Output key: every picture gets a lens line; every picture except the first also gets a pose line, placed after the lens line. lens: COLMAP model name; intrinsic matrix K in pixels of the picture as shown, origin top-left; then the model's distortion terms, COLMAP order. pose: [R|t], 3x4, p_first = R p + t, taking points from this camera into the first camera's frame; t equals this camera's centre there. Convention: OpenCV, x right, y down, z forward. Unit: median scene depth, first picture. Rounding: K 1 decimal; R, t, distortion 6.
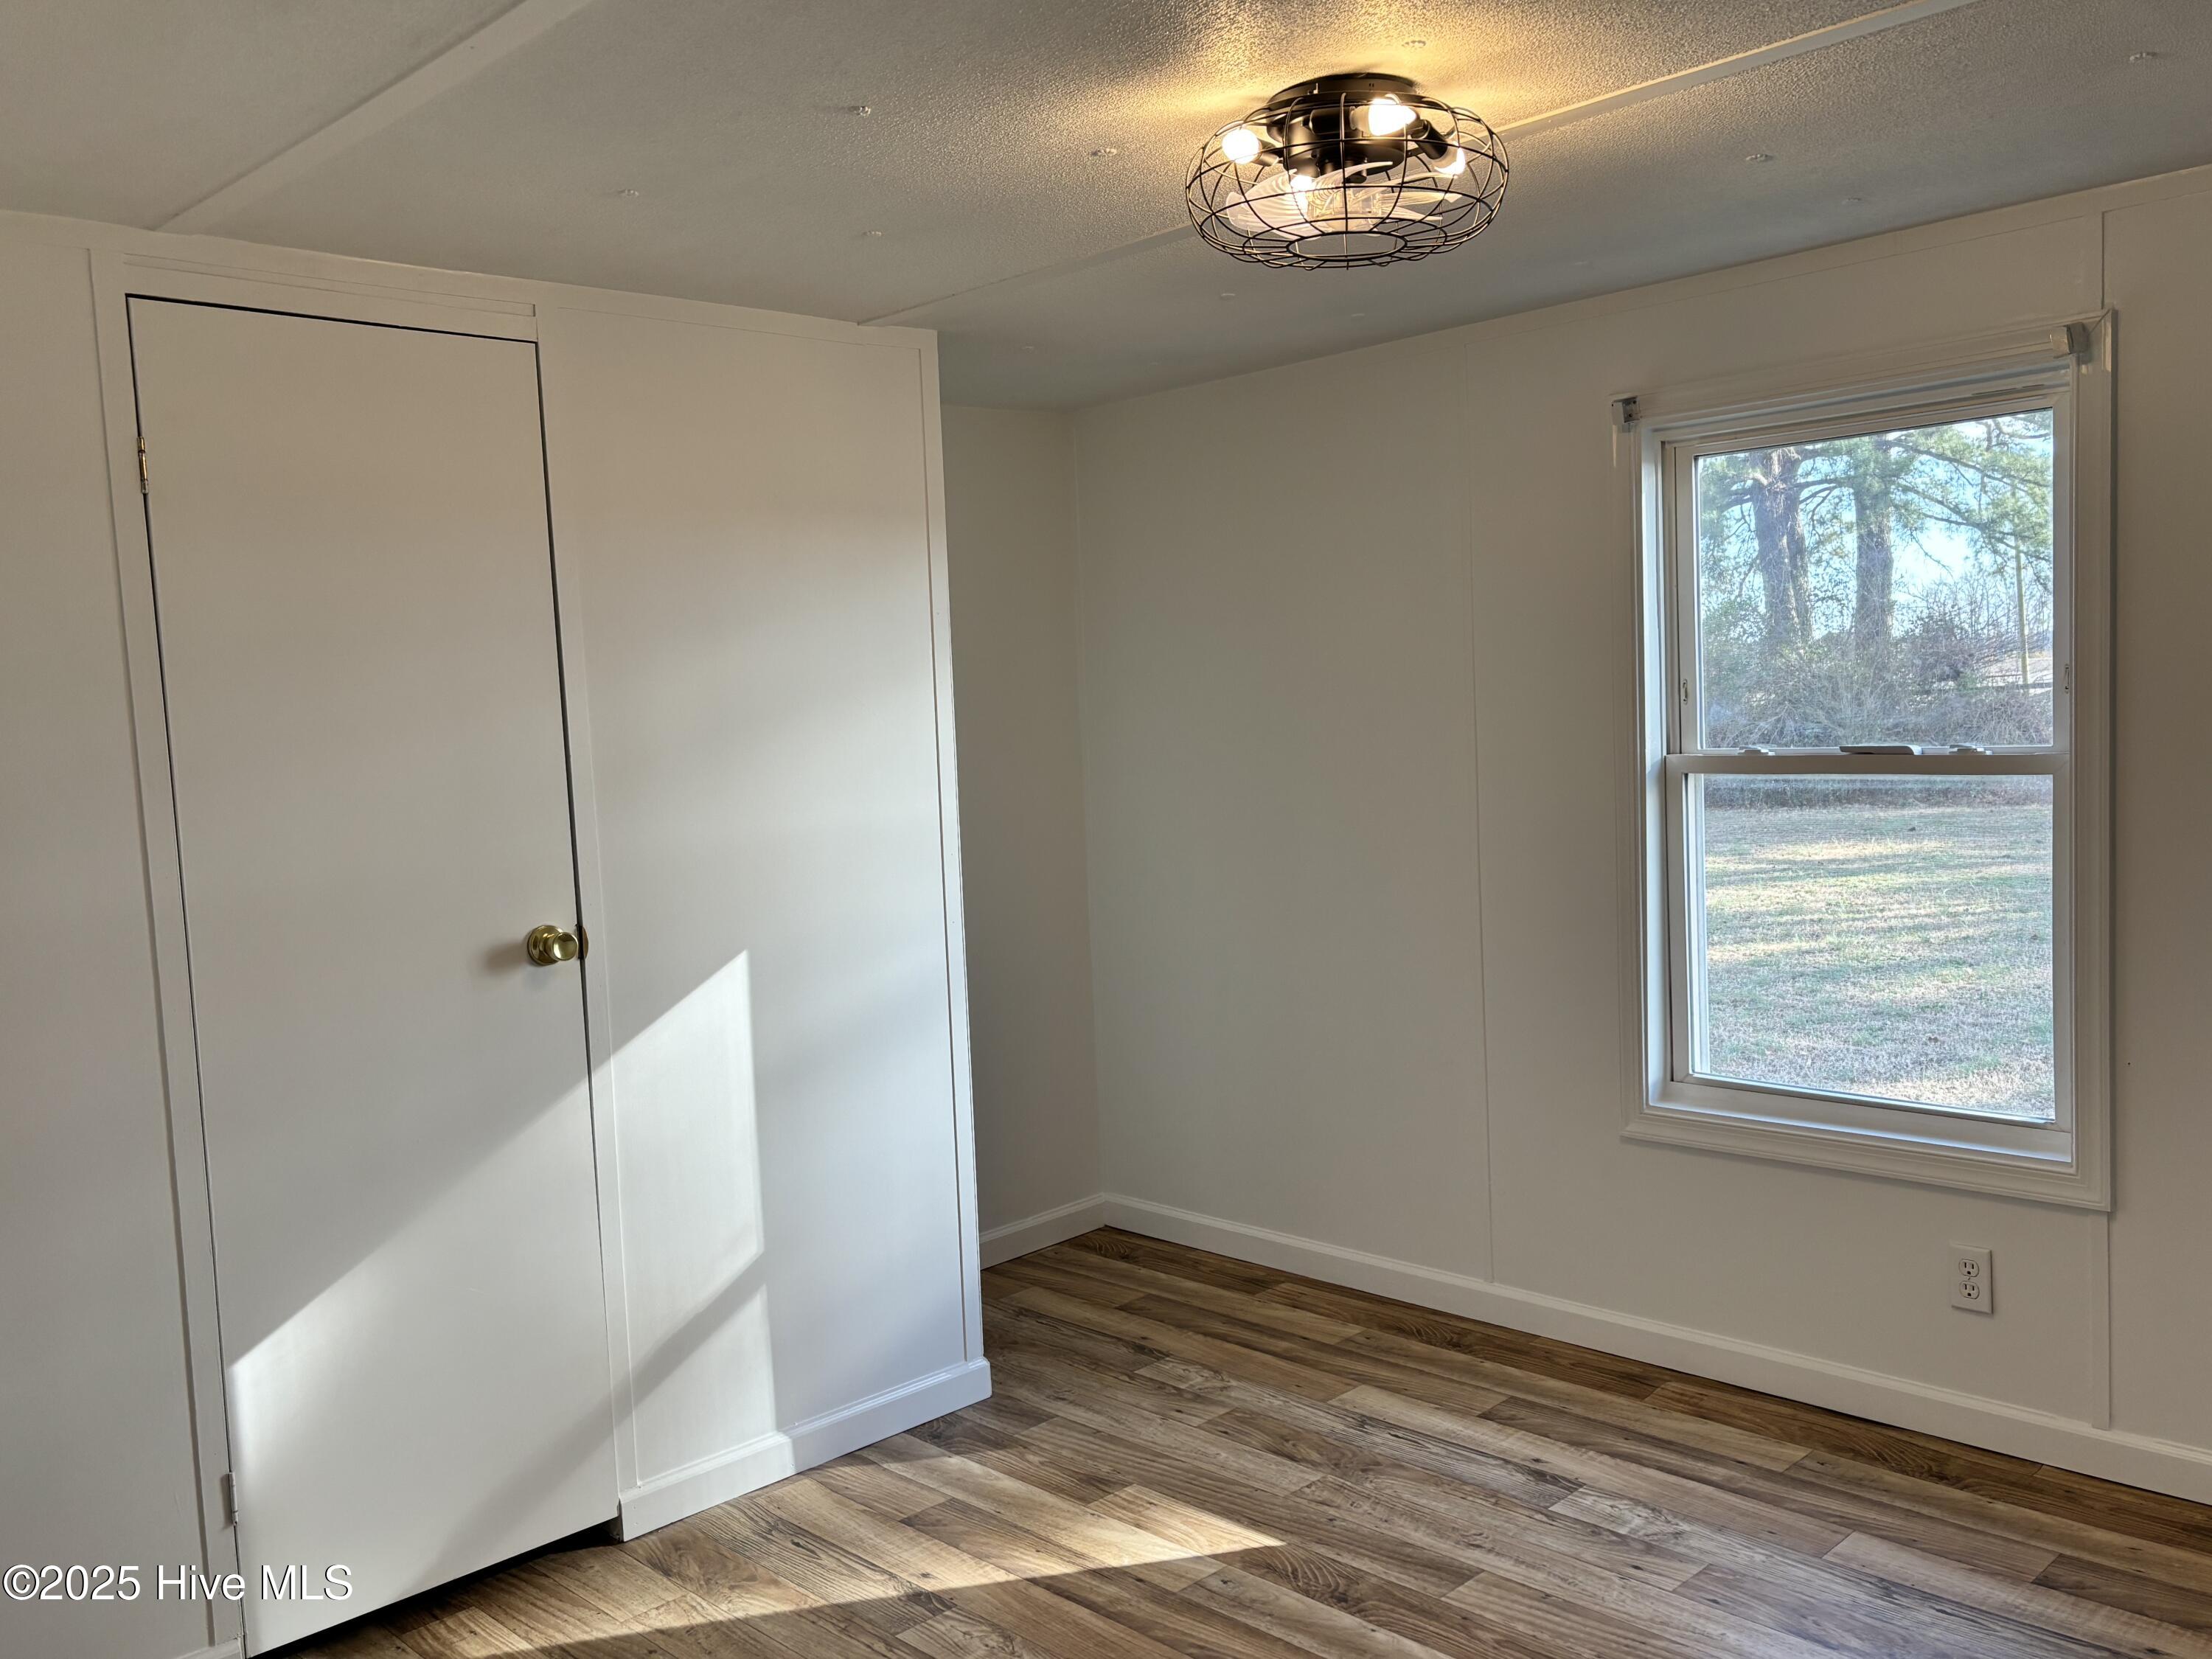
lens RADIAL K [[1784.8, 0, 1106.0], [0, 1784.8, 829.5], [0, 0, 1]] dist [-0.026009, 0.079365]
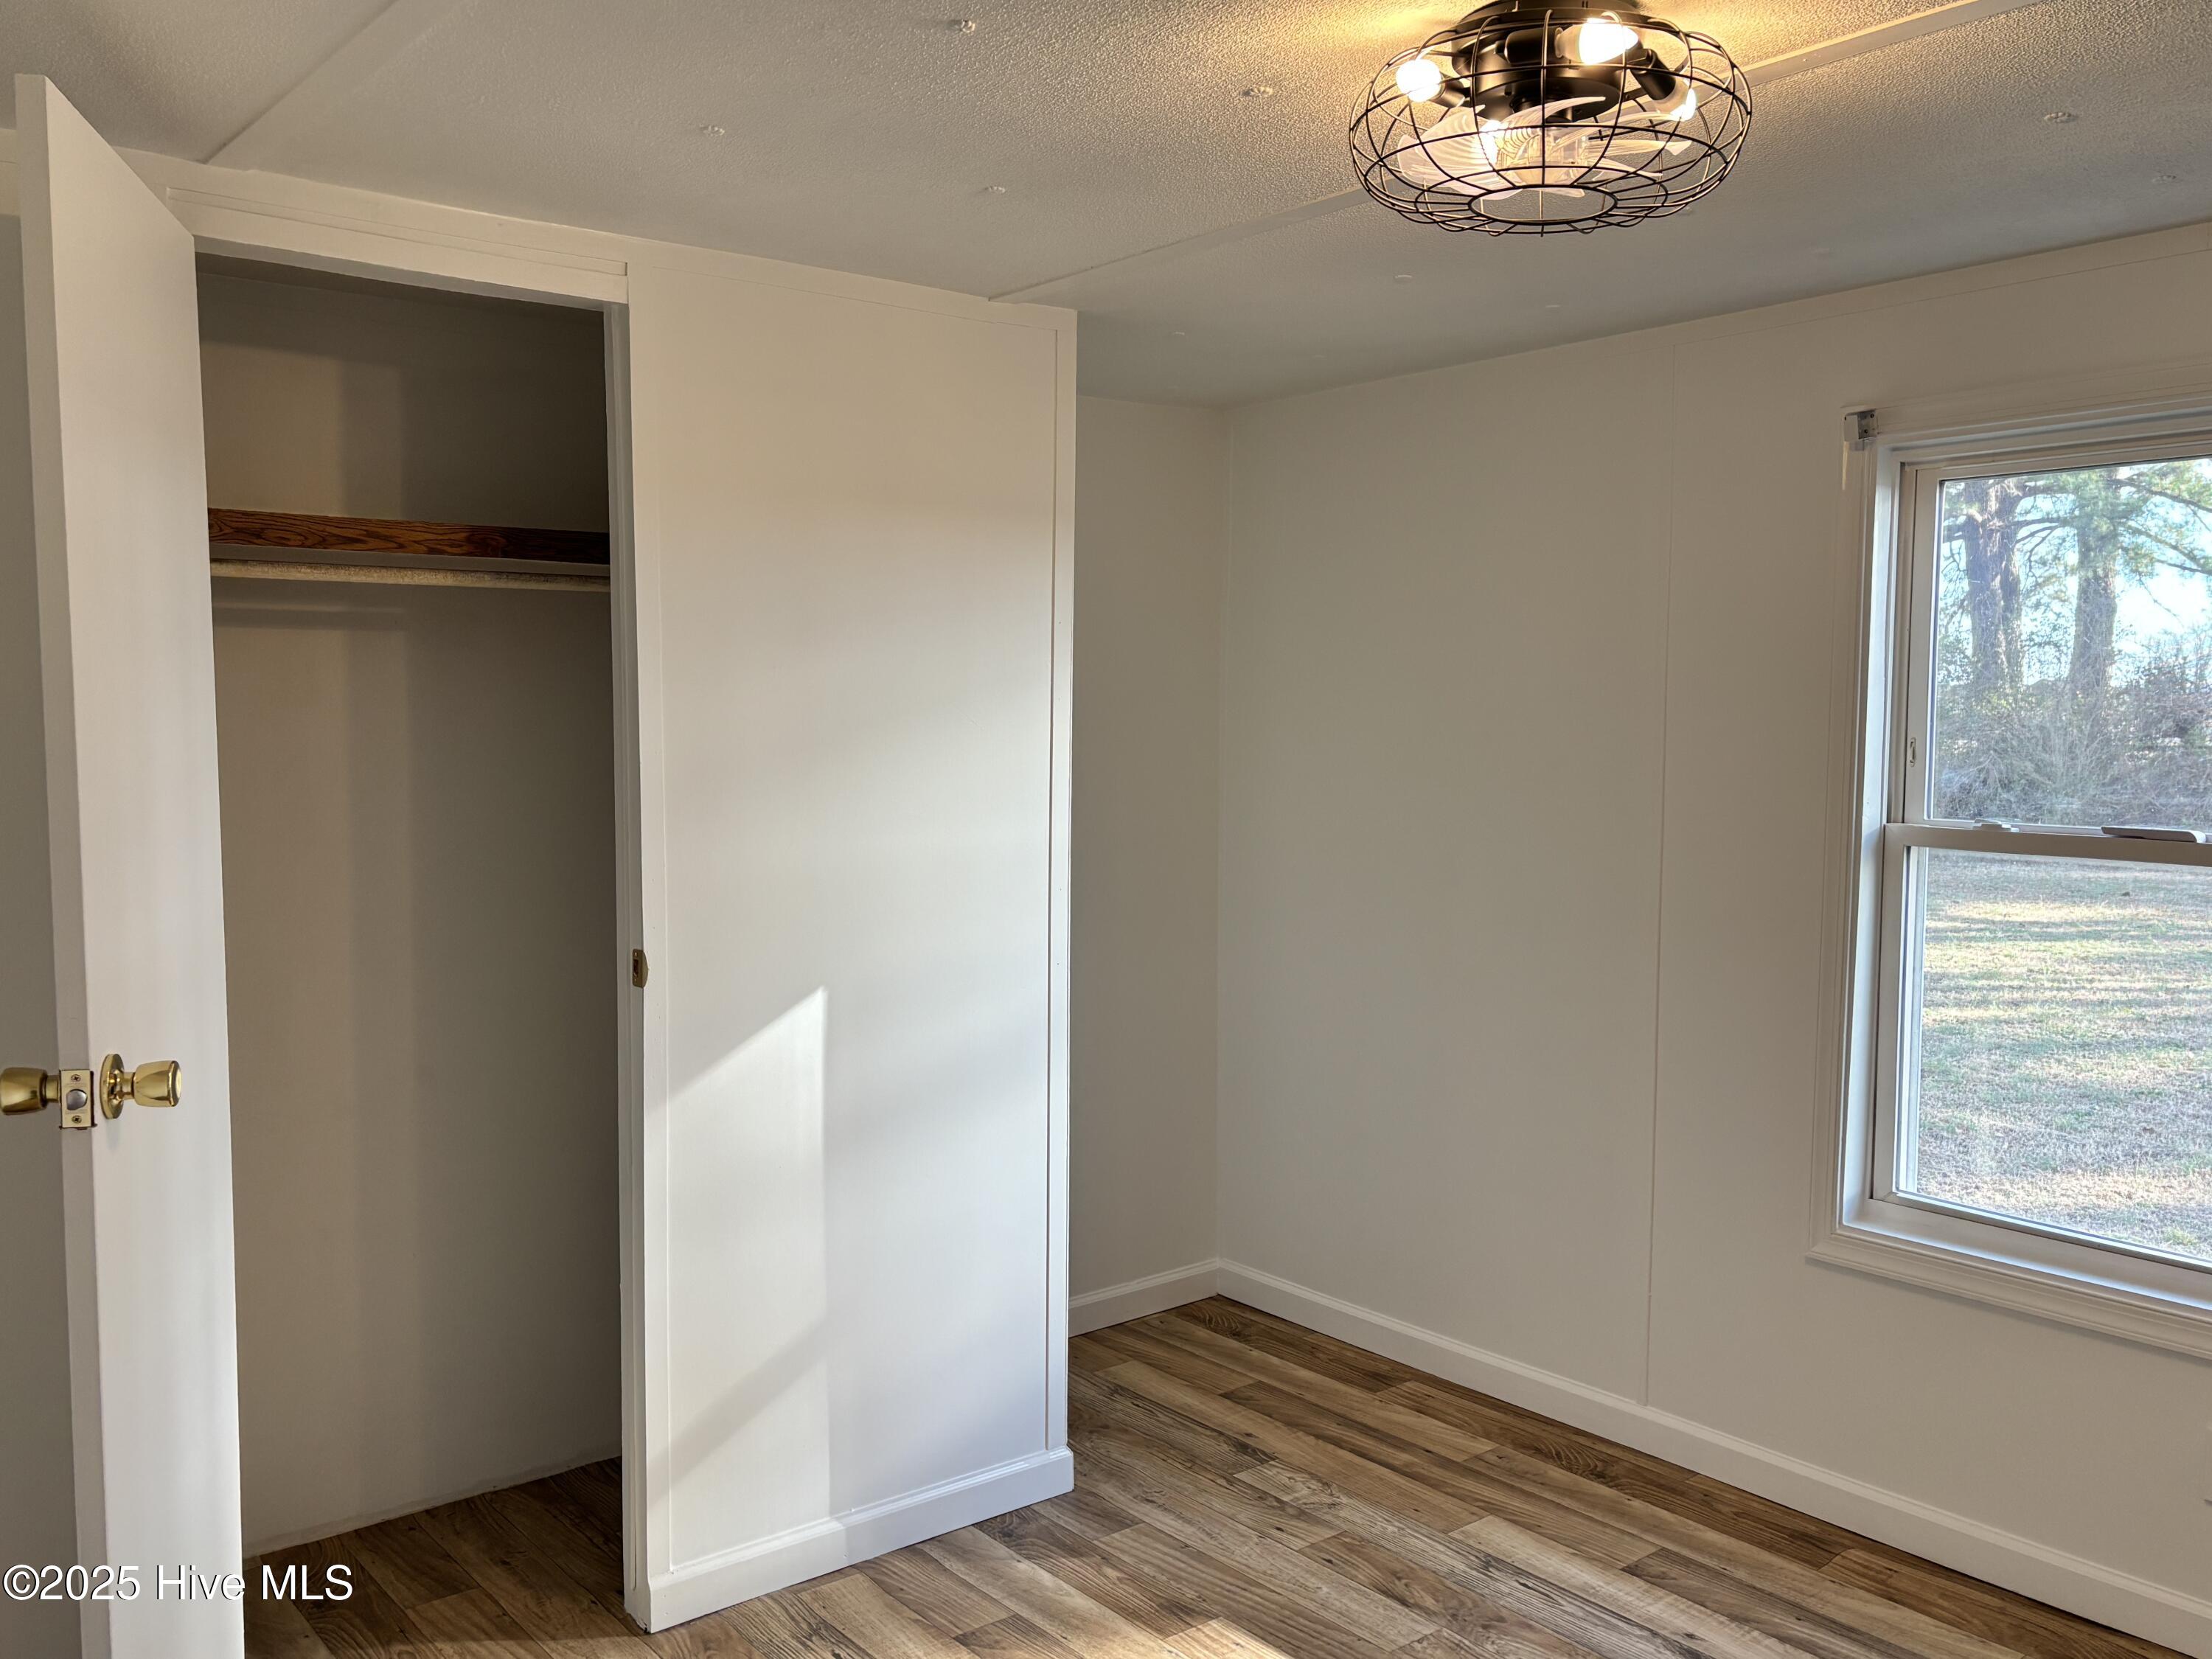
lens RADIAL K [[1784.8, 0, 1106.0], [0, 1784.8, 829.5], [0, 0, 1]] dist [-0.026009, 0.079365]
pose [[0.994271, 0.056038, -0.091022, 0.015604], [-0.056397, 0.998407, -0.001374, -0.016007], [0.090801, 0.006499, 0.995848, 0.099080]]
